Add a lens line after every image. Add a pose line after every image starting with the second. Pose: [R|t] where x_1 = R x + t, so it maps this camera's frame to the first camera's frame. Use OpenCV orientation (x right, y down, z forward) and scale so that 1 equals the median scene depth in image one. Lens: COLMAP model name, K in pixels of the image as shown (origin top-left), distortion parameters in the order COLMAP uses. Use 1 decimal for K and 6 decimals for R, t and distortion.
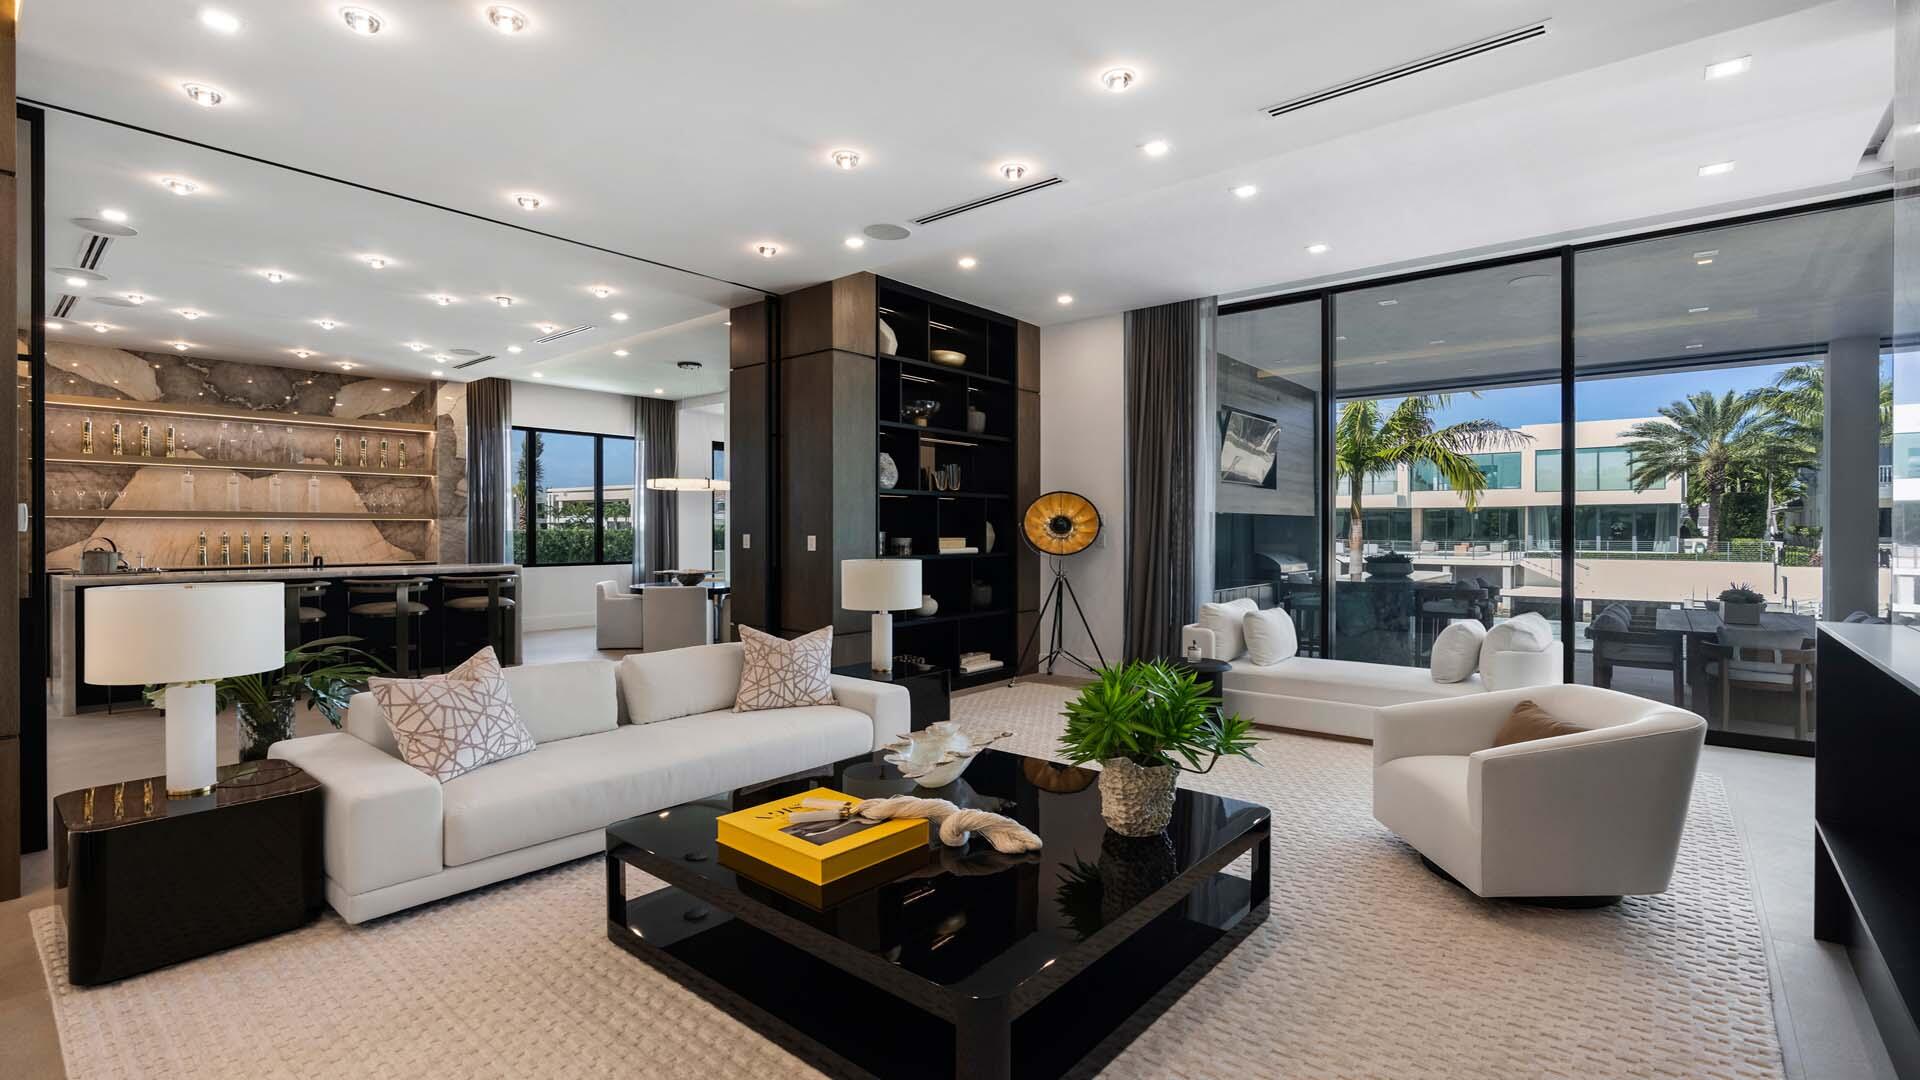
lens RADIAL K [[858.9, 0, 955.5], [0, 858.9, 536.8], [0, 0, 1]] dist [-0.002655, 0.000526]
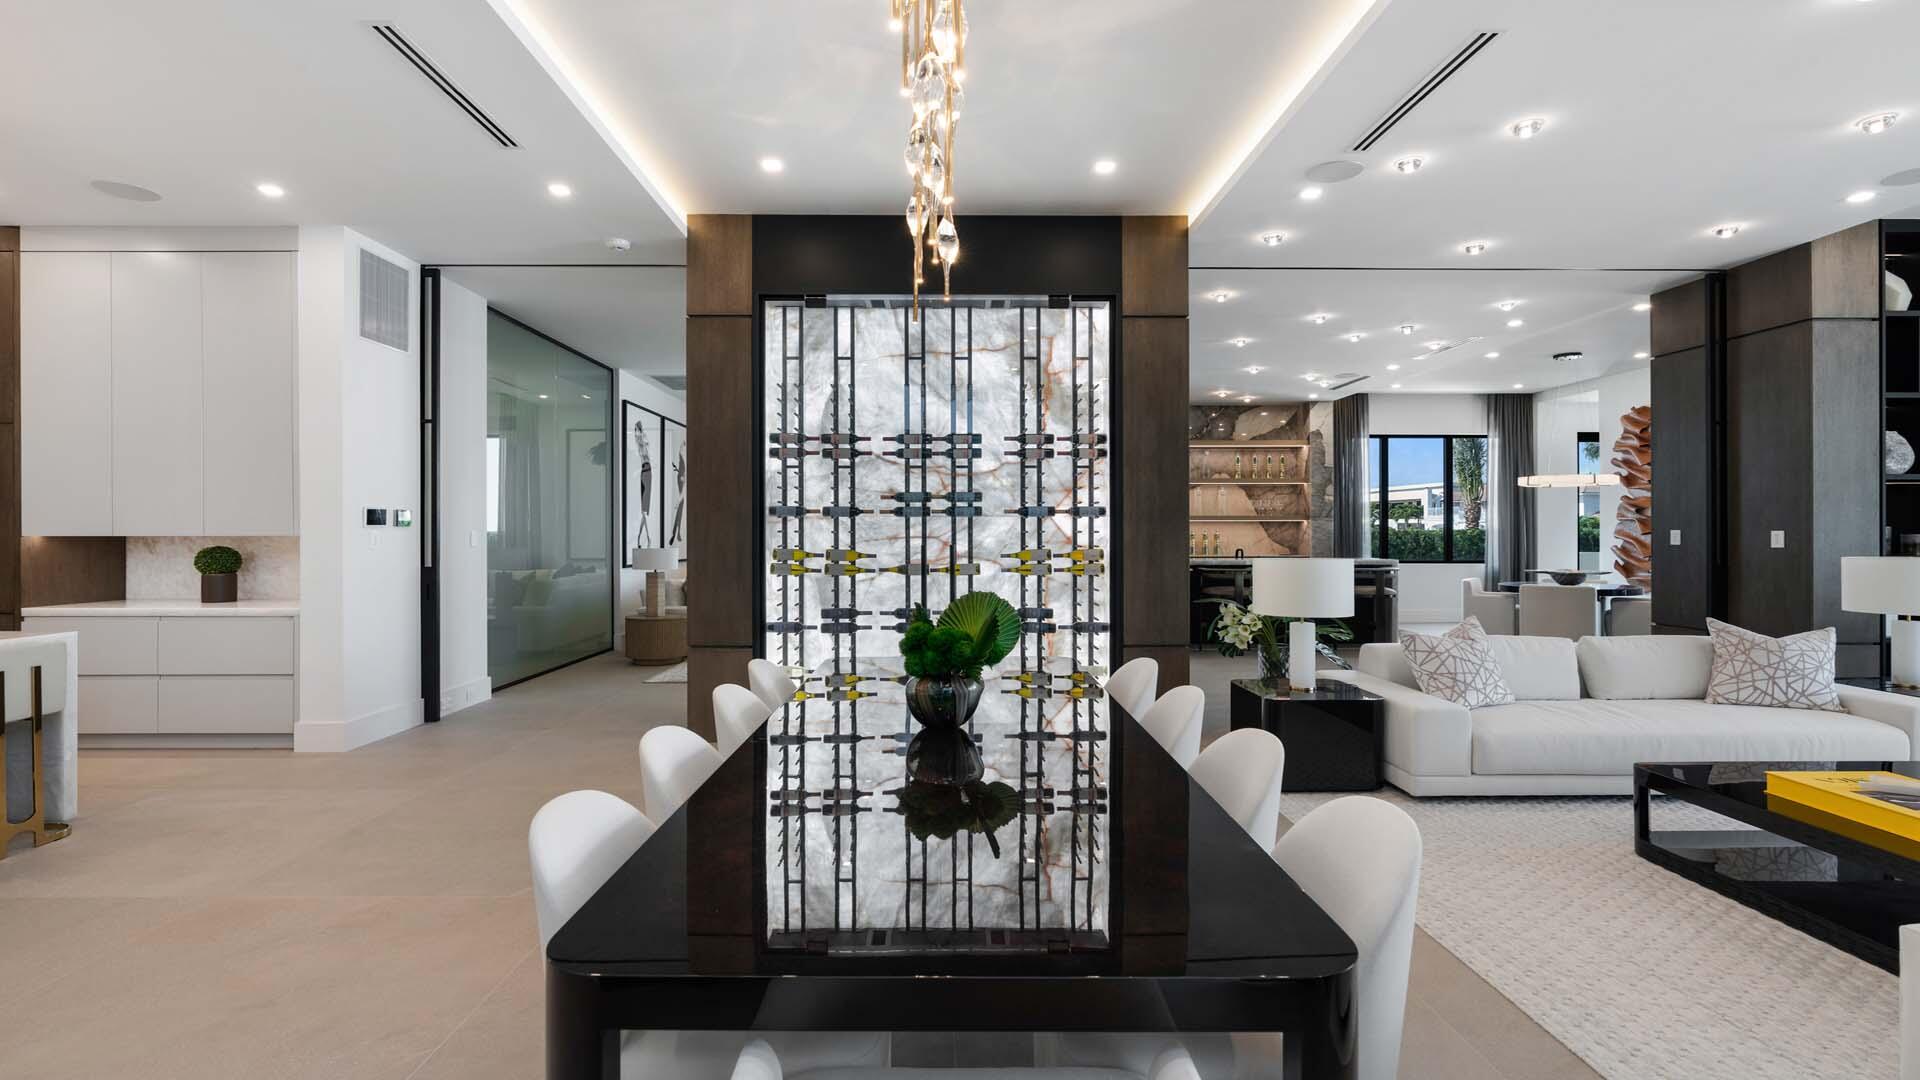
lens RADIAL K [[858.9, 0, 962.1], [0, 858.9, 532.9], [0, 0, 1]] dist [-0.002655, 0.000526]
pose [[0.656804, -0.000705, -0.754061, -0.049020], [-0.004527, 0.999978, -0.004877, 0.008825], [0.754048, 0.006617, 0.656786, -0.220130]]
